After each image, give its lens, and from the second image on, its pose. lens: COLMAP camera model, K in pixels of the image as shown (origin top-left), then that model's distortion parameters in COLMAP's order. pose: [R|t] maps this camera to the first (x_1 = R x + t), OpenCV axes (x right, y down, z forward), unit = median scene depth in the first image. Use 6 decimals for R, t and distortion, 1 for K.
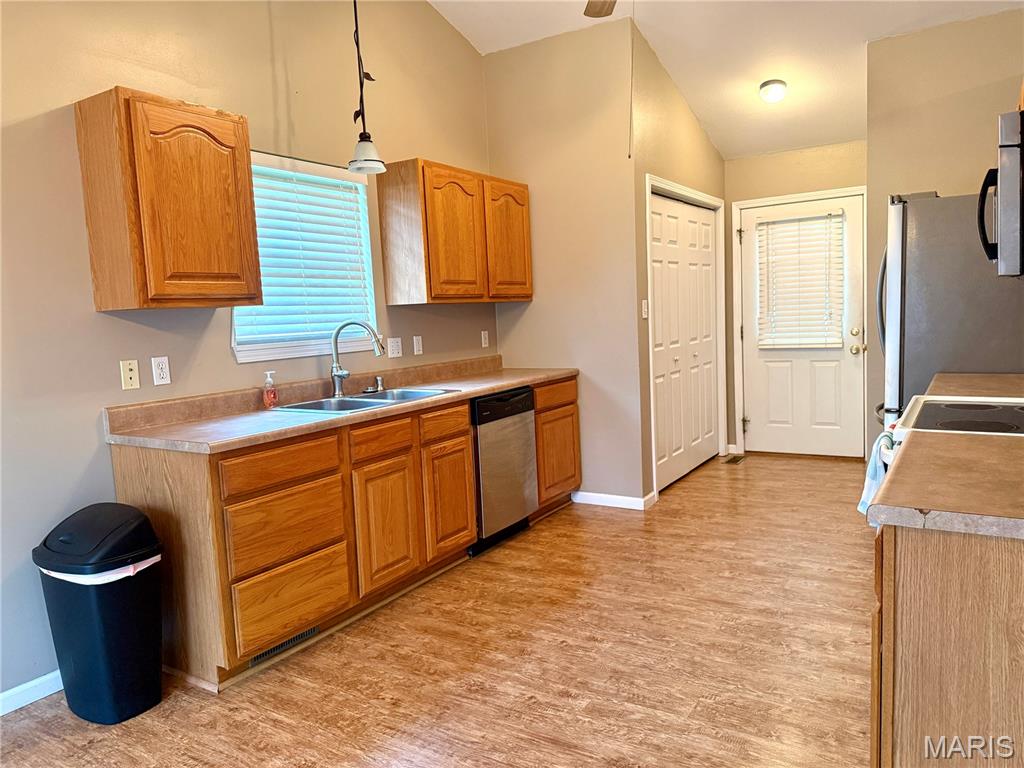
lens RADIAL K [[705.9, 0, 514.1], [0, 705.9, 386.1], [0, 0, 1]] dist [0.081745, -0.098212]
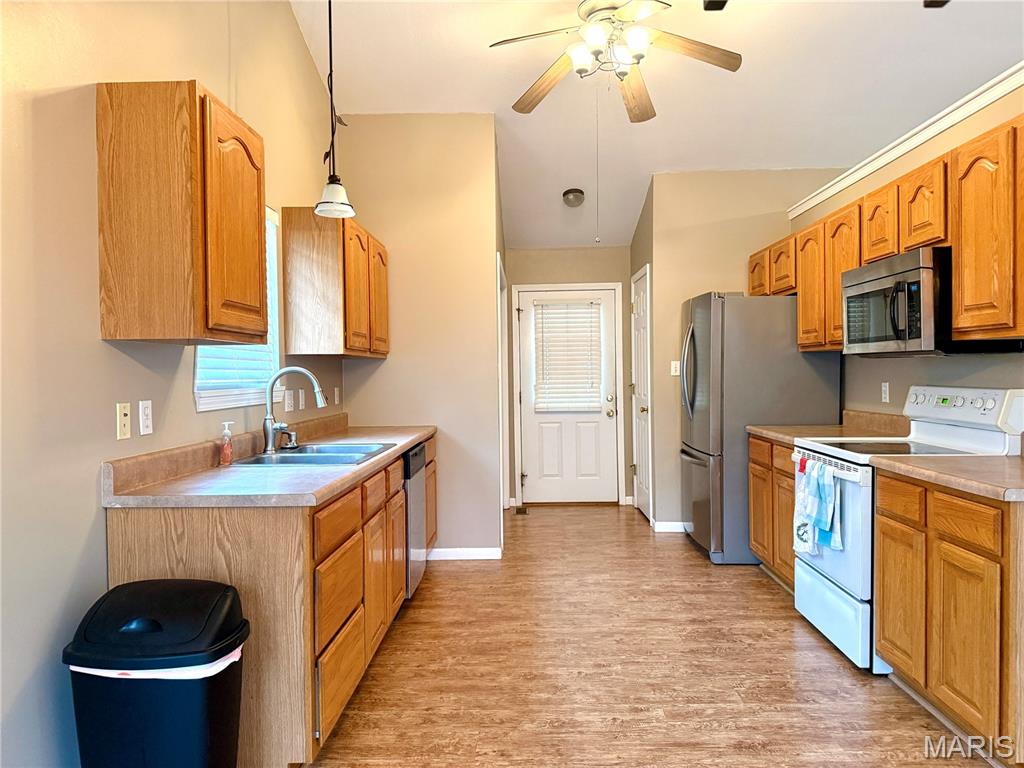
lens RADIAL K [[705.9, 0, 514.1], [0, 705.9, 386.1], [0, 0, 1]] dist [0.081745, -0.098212]
pose [[0.862494, 0.028582, 0.505259, -0.549489], [0.023583, 0.995049, -0.096546, 0.031867], [-0.505517, 0.095186, 0.857550, 0.089034]]
